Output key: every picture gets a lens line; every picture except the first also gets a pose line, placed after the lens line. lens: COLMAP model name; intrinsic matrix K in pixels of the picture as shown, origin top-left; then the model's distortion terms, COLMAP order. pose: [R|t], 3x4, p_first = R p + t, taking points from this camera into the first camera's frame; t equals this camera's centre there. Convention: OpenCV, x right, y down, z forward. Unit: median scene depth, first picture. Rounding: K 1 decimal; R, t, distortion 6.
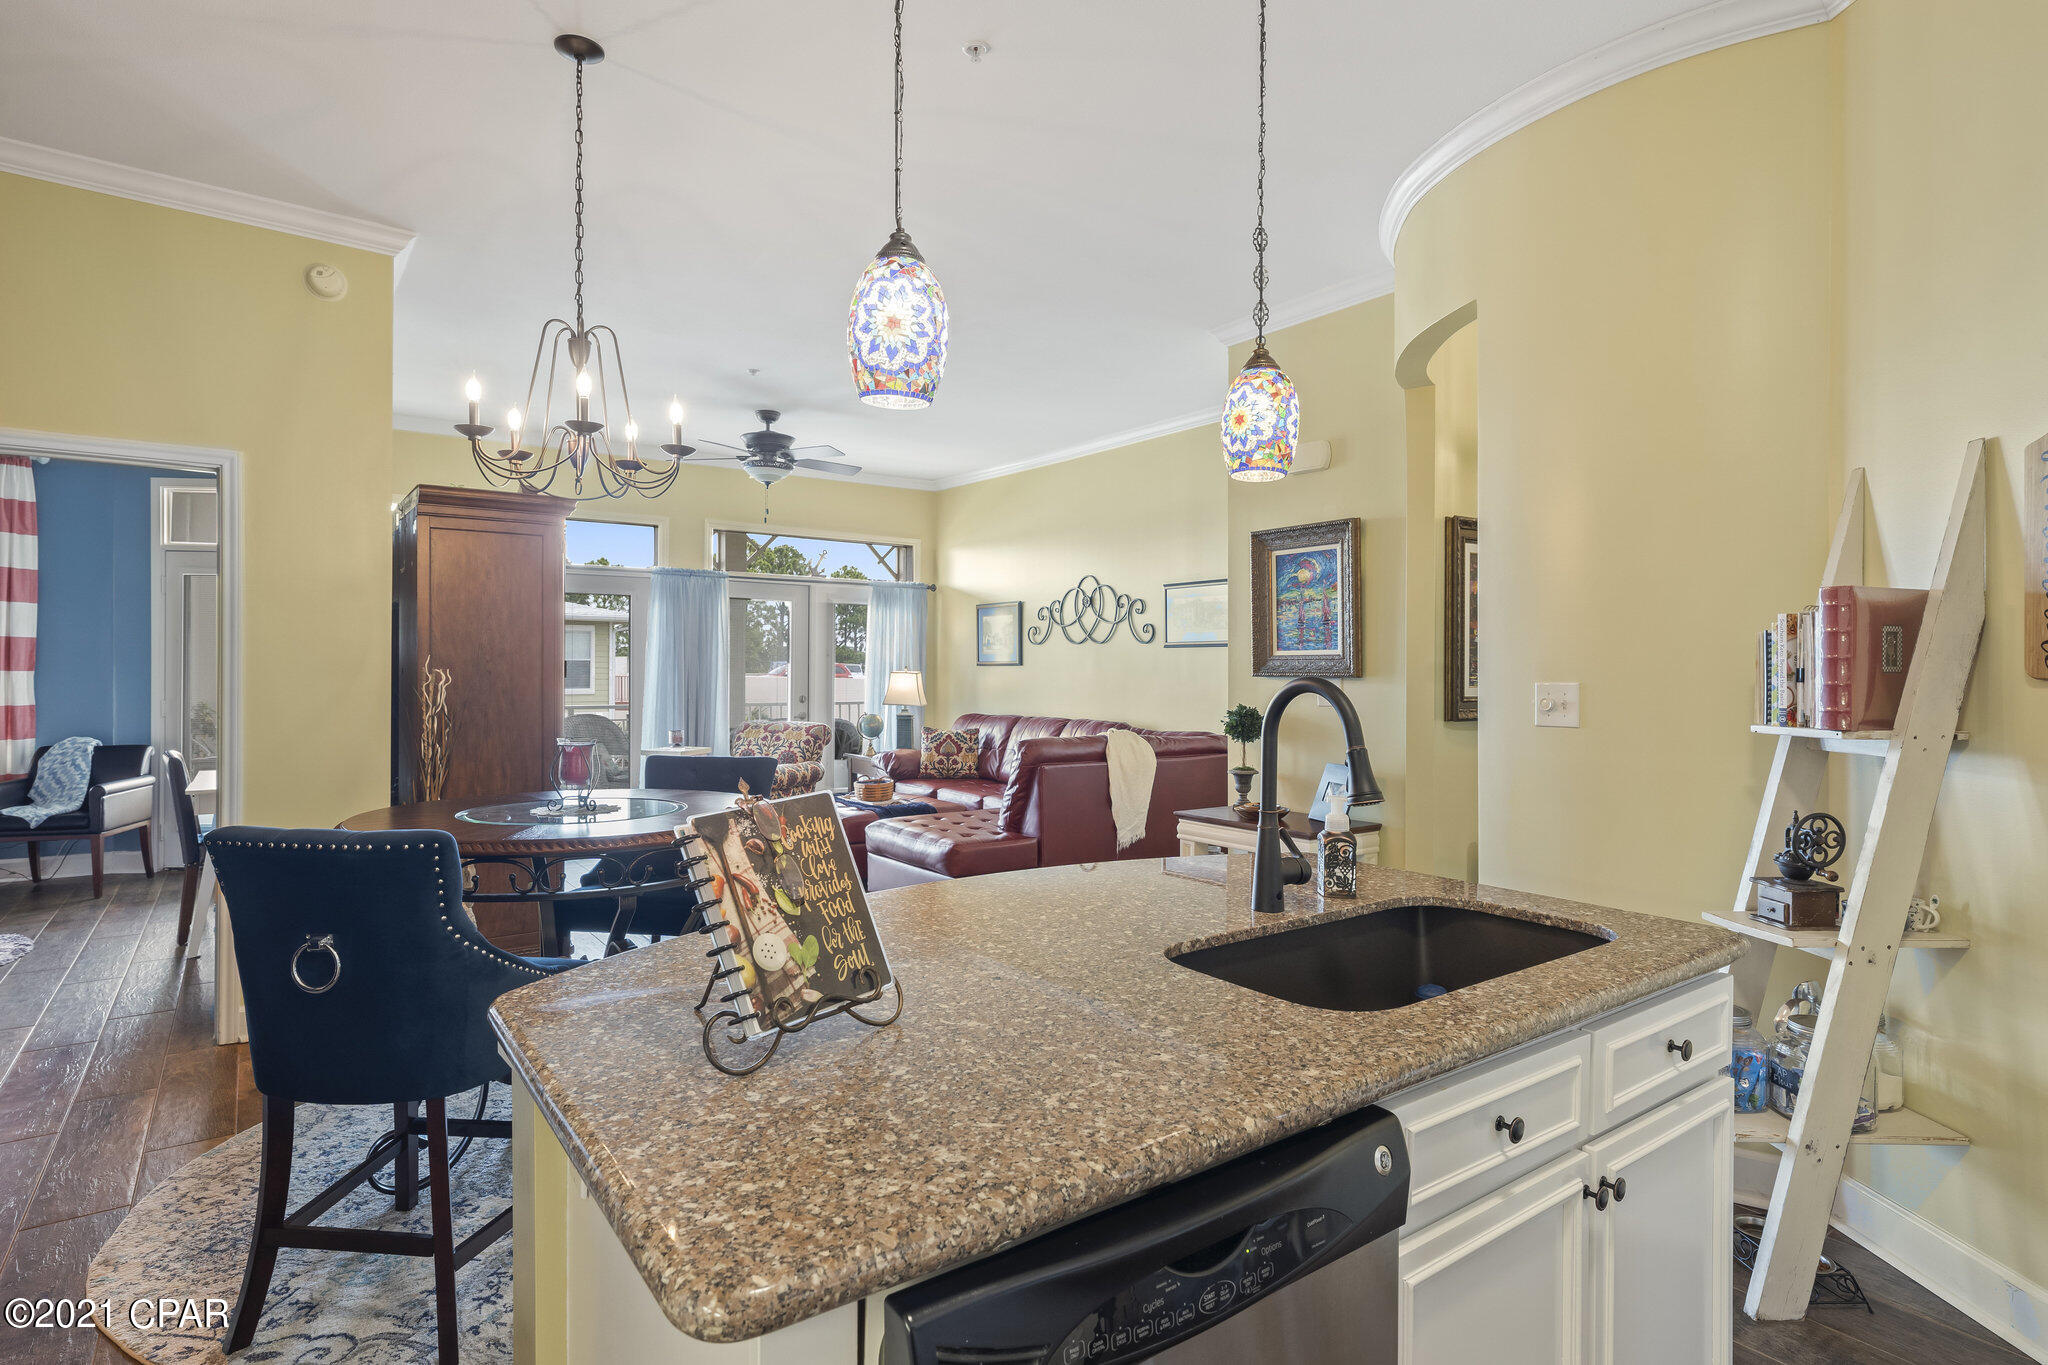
lens RADIAL K [[1043.9, 0, 1026.8], [0, 1043.9, 665.2], [0, 0, 1]] dist [-0.000895, 0.001359]
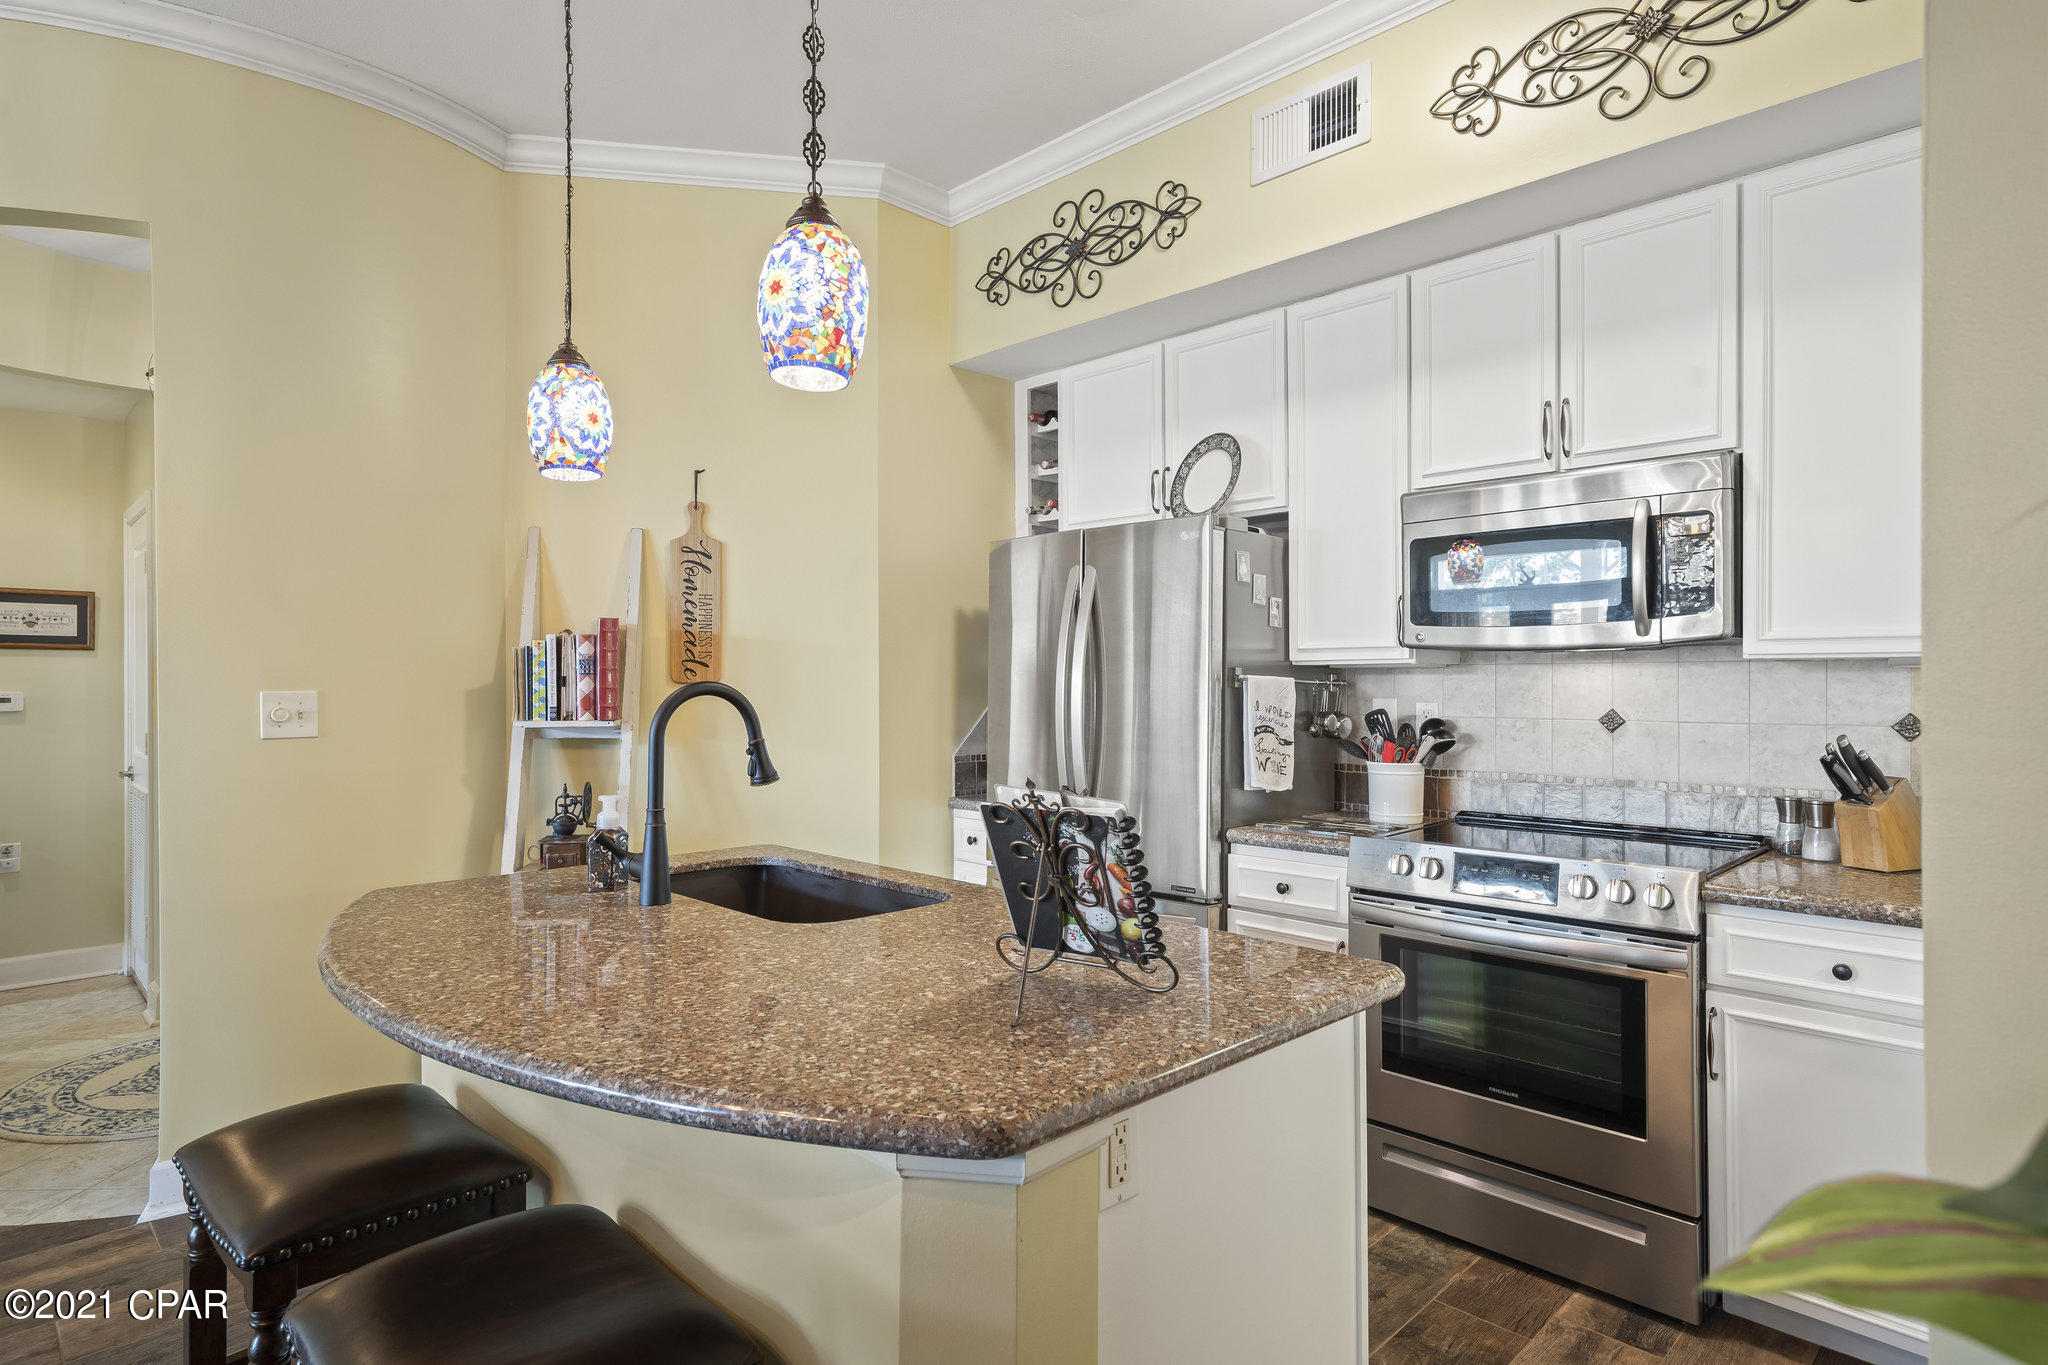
lens RADIAL K [[1091.4, 0, 1024.0], [0, 1091.4, 682.5], [0, 0, 1]] dist [0.005943, 0.001122]
pose [[-0.145193, -0.002163, 0.989401, -1.025410], [-0.002193, 0.999996, 0.001864, 0.009823], [-0.989401, -0.001899, -0.145197, 0.891013]]
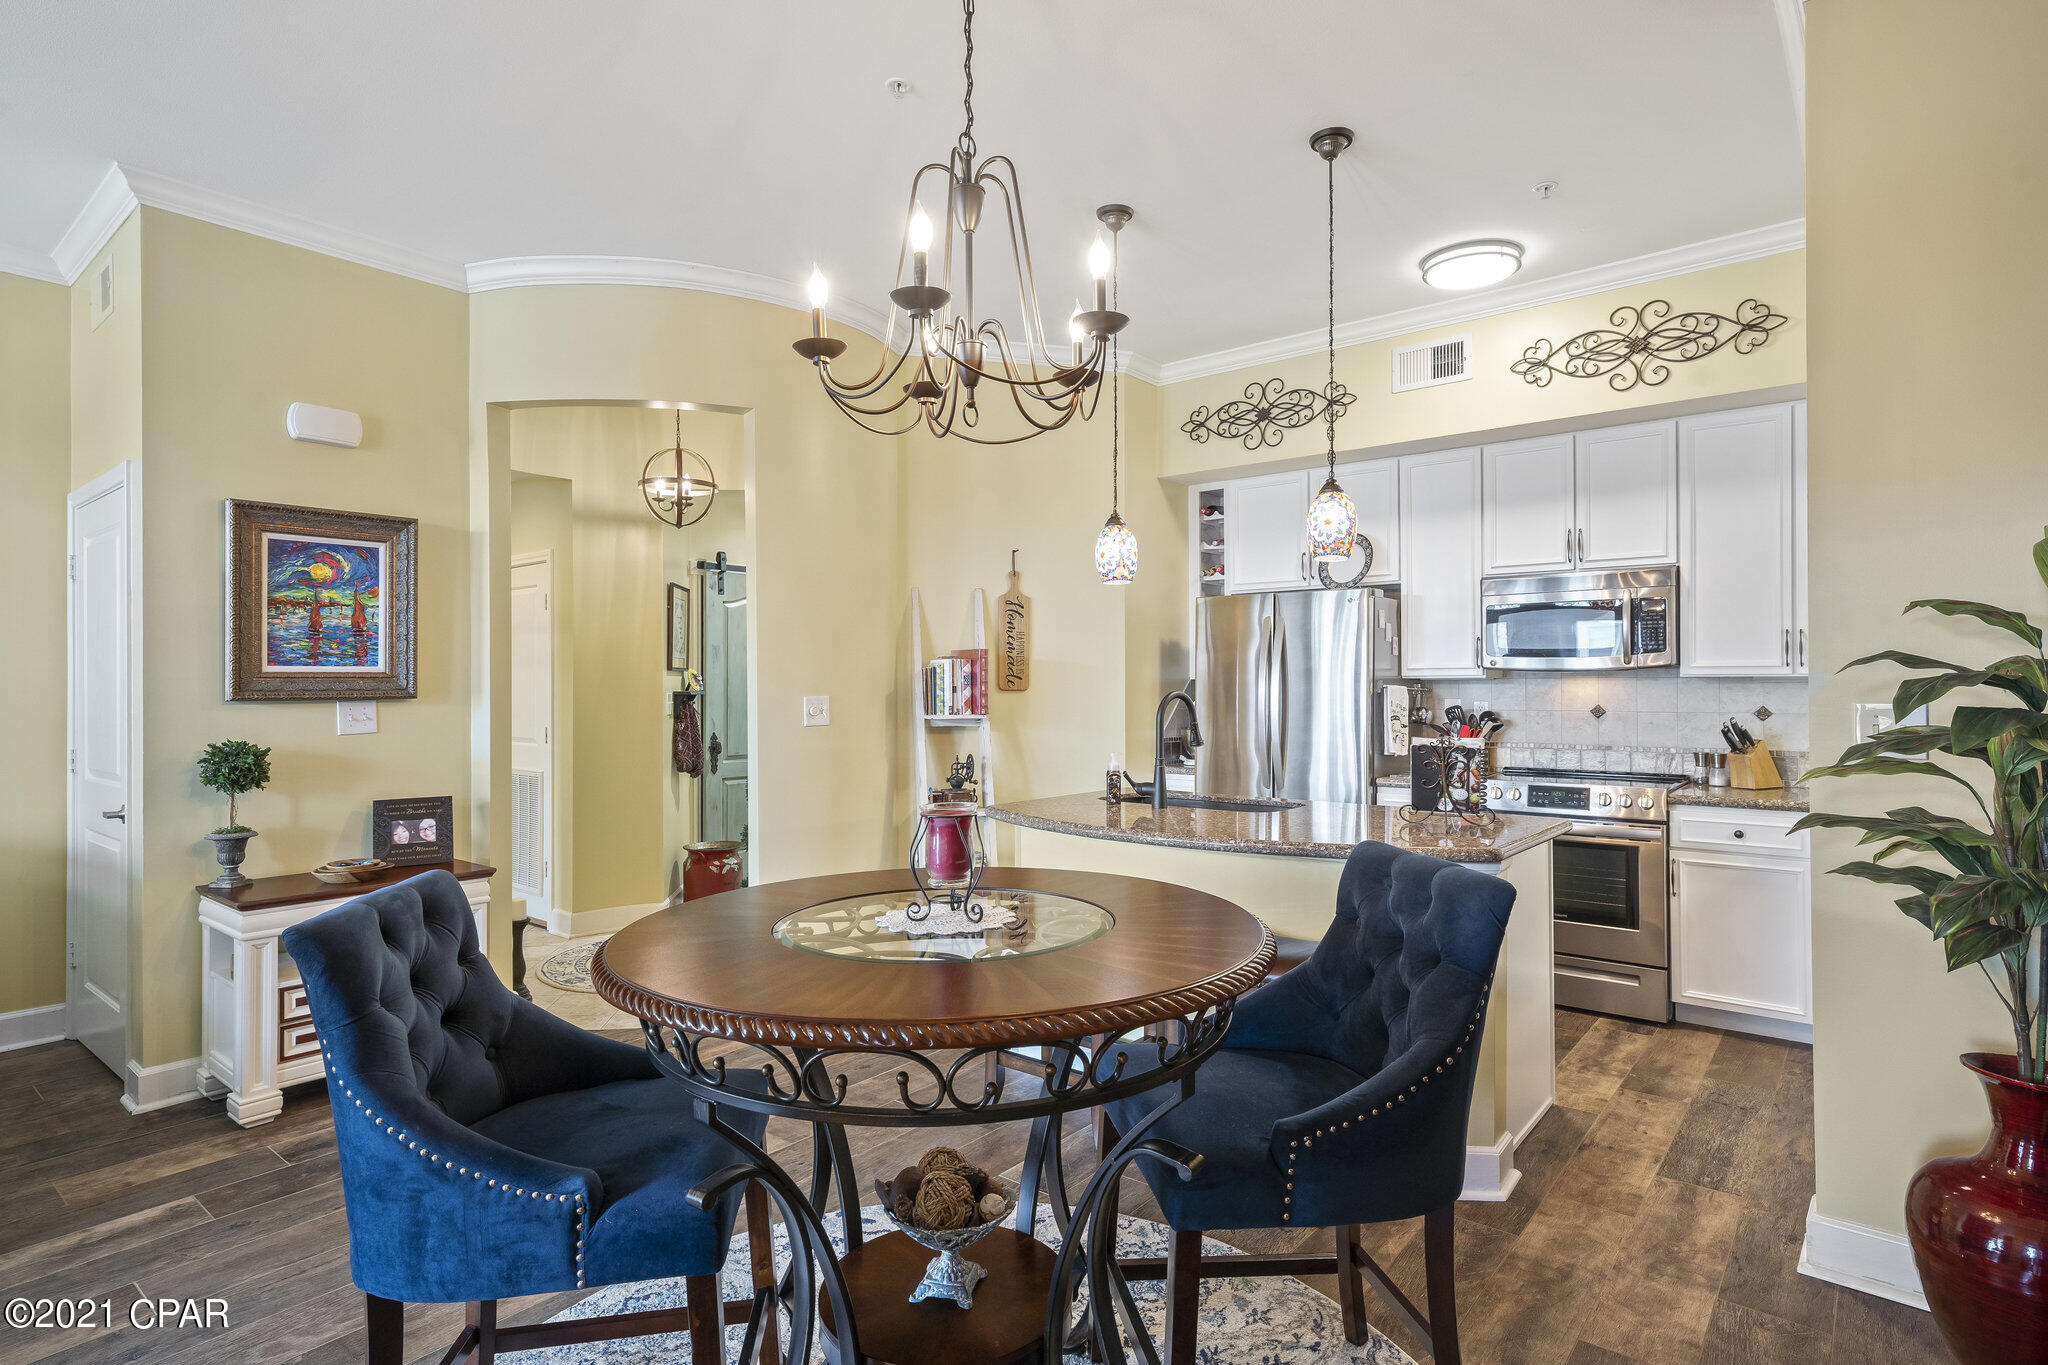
lens RADIAL K [[1048.2, 0, 1026.1], [0, 1048.2, 678.7], [0, 0, 1]] dist [0.004653, 0.000747]
pose [[-0.245103, 0.003587, 0.969490, -1.863596], [-0.000765, 0.999992, -0.003893, -0.005928], [-0.969497, -0.001696, -0.245098, 1.963607]]
